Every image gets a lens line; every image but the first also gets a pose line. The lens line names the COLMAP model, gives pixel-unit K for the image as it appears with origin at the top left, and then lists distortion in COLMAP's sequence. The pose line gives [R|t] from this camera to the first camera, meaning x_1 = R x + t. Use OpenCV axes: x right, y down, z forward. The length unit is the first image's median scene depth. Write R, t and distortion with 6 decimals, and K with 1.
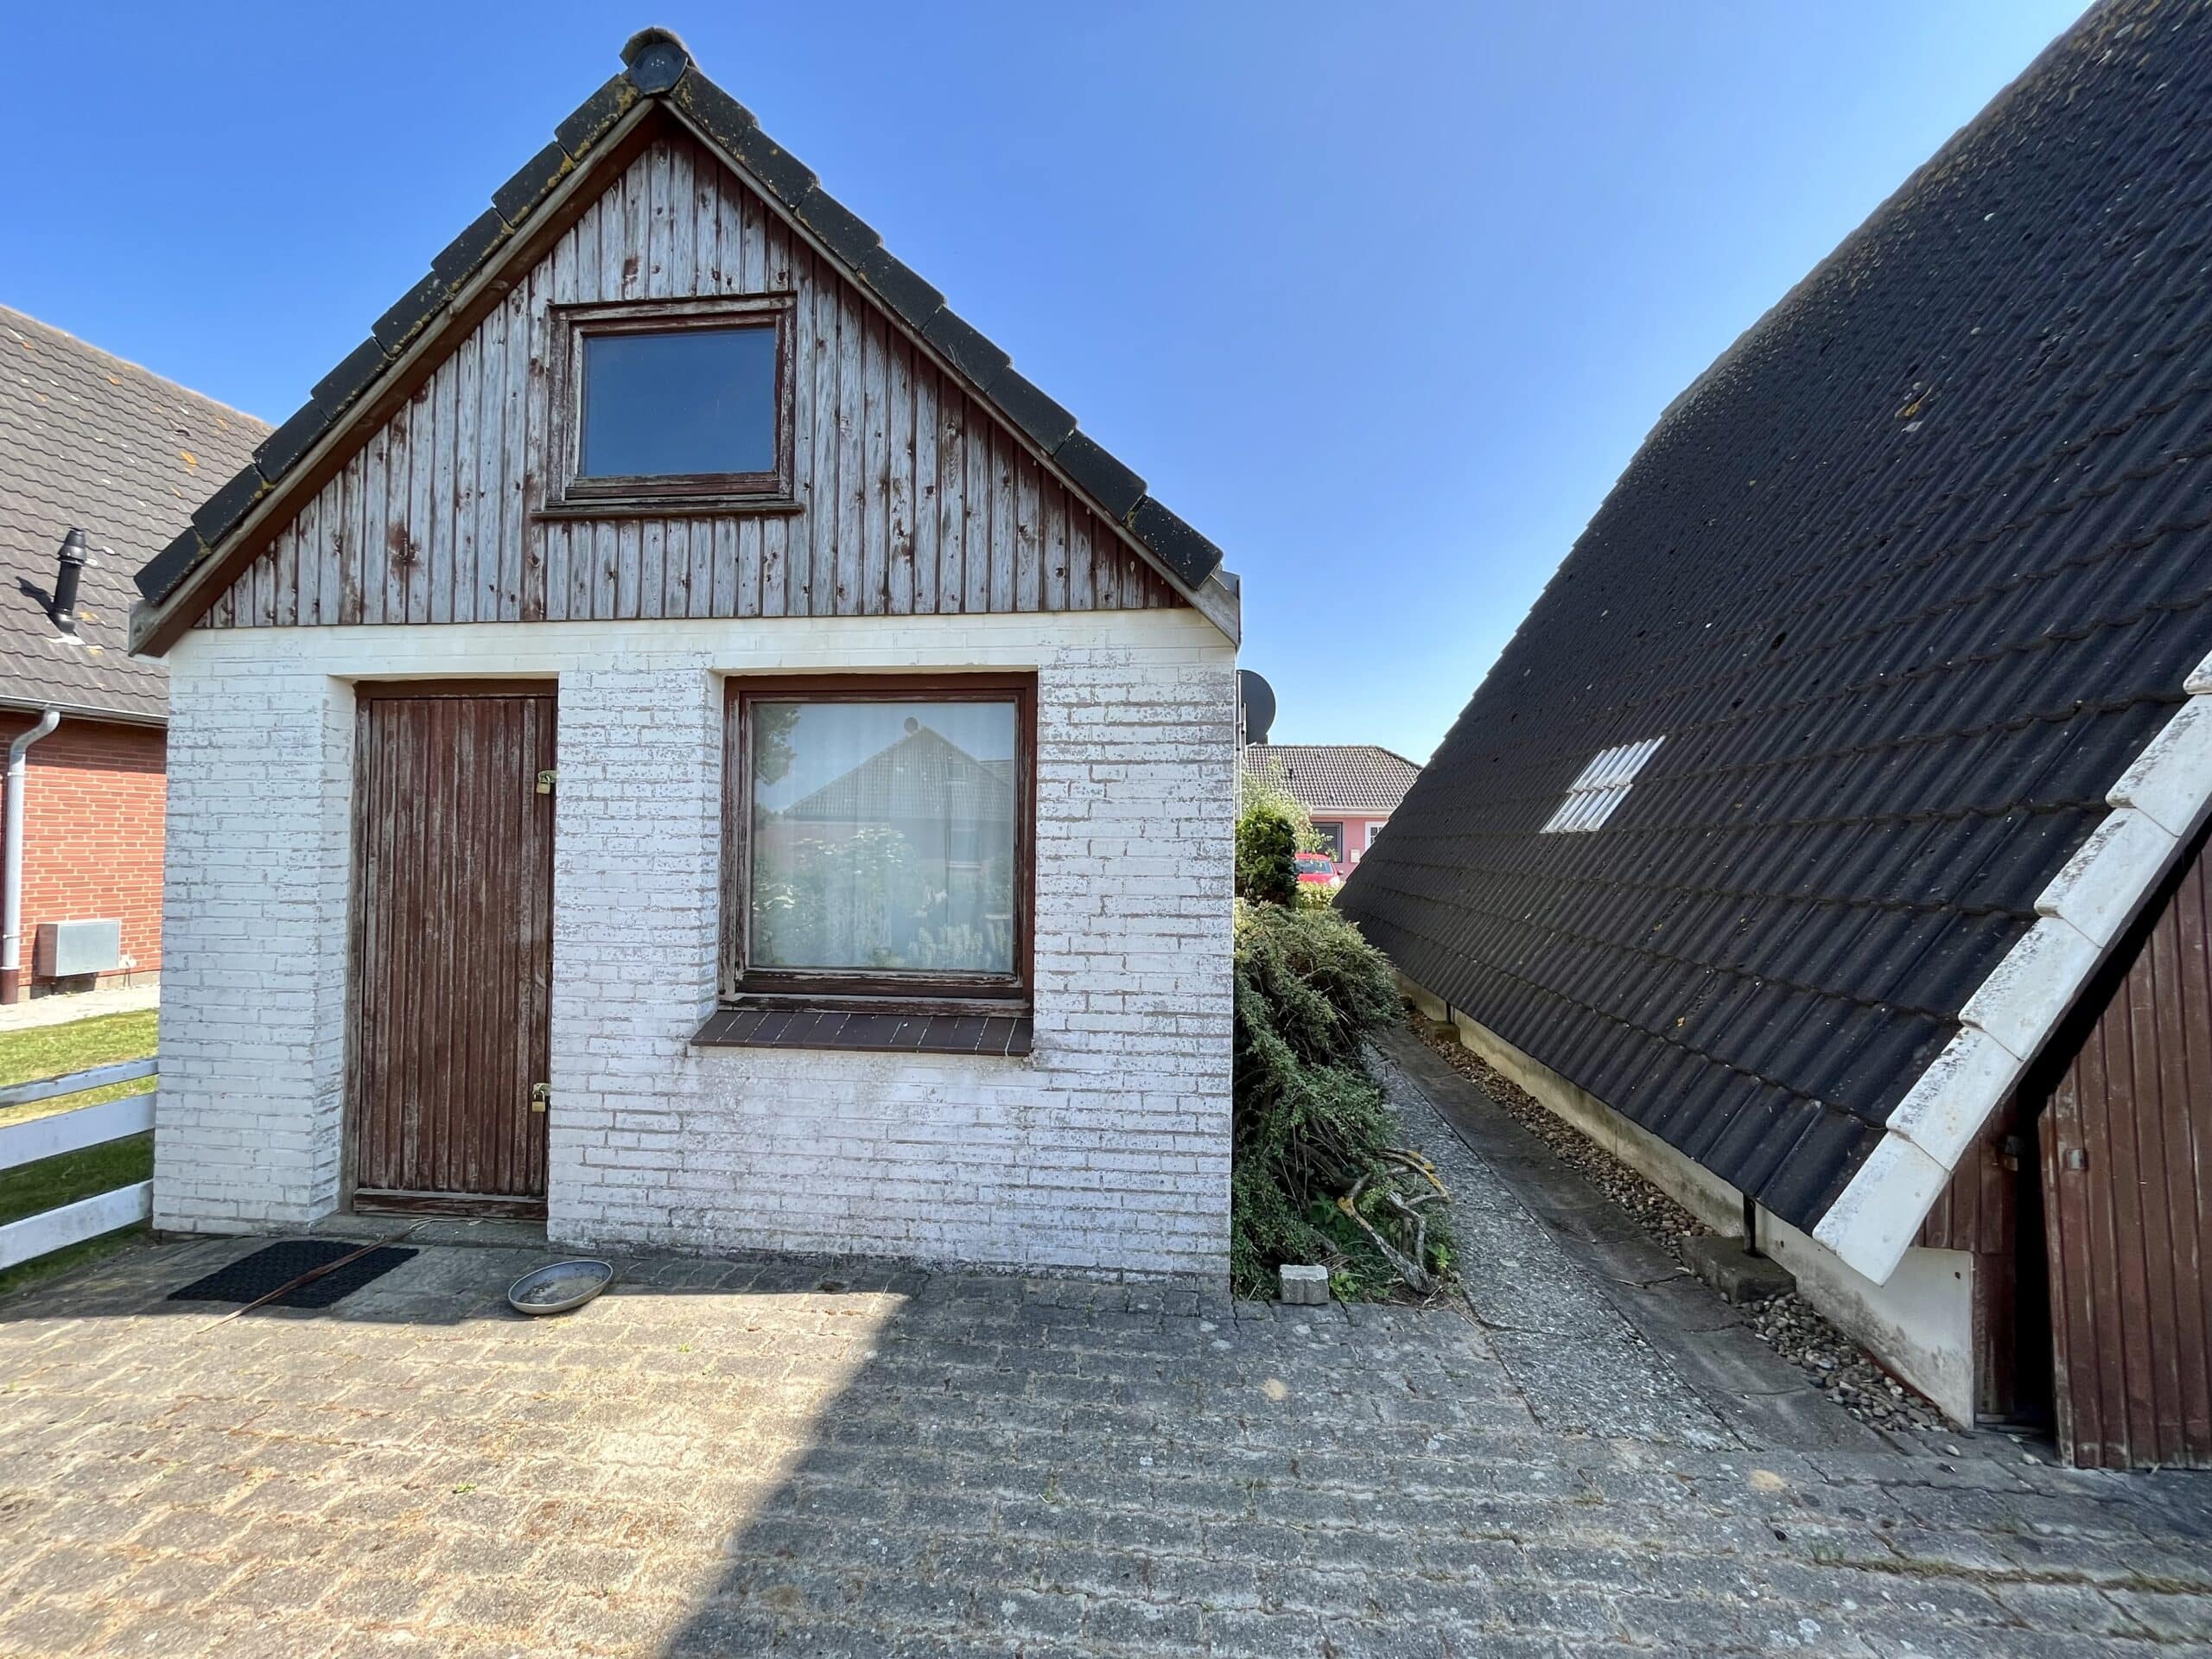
lens RADIAL K [[891.3, 0, 1109.6], [0, 891.3, 829.0], [0, 0, 1]] dist [-0.000411, -0.001070]
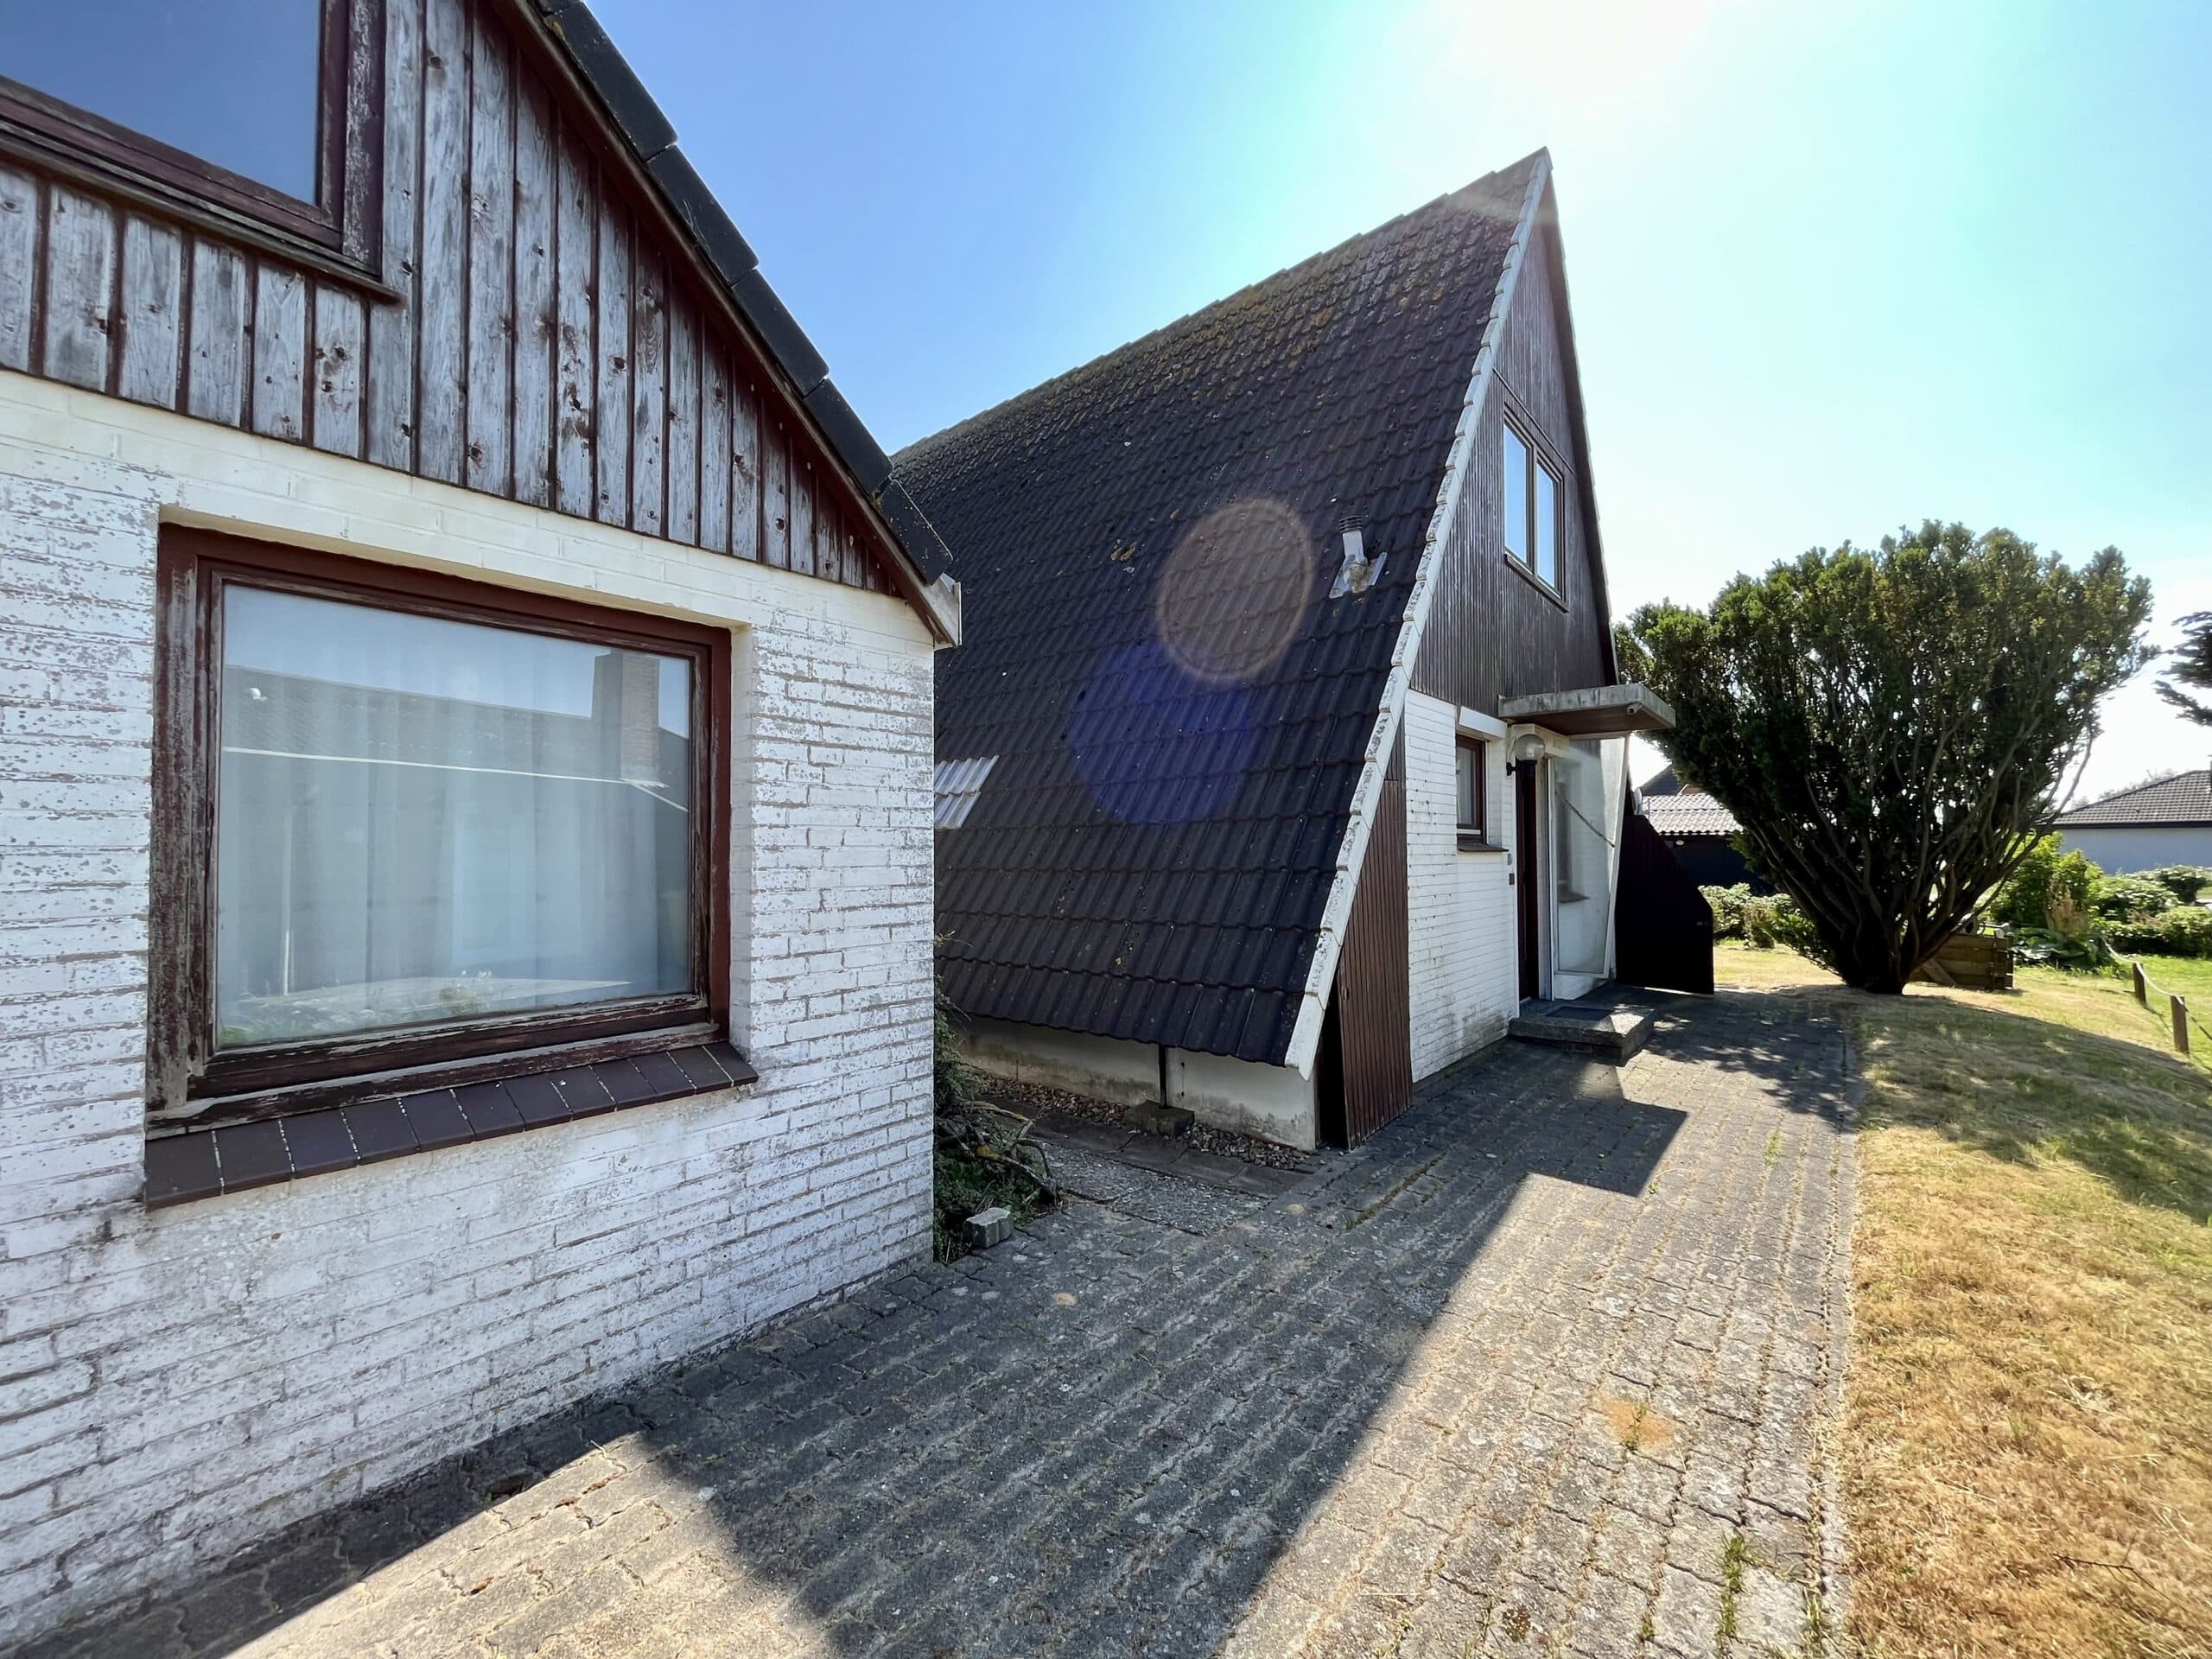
lens RADIAL K [[891.3, 0, 1109.6], [0, 891.3, 829.0], [0, 0, 1]] dist [-0.000411, -0.001070]
pose [[0.560873, 0.009242, 0.827850, -0.598917], [-0.005707, 0.999957, -0.007297, 0.017587], [-0.827882, -0.000632, 0.560902, 0.236977]]
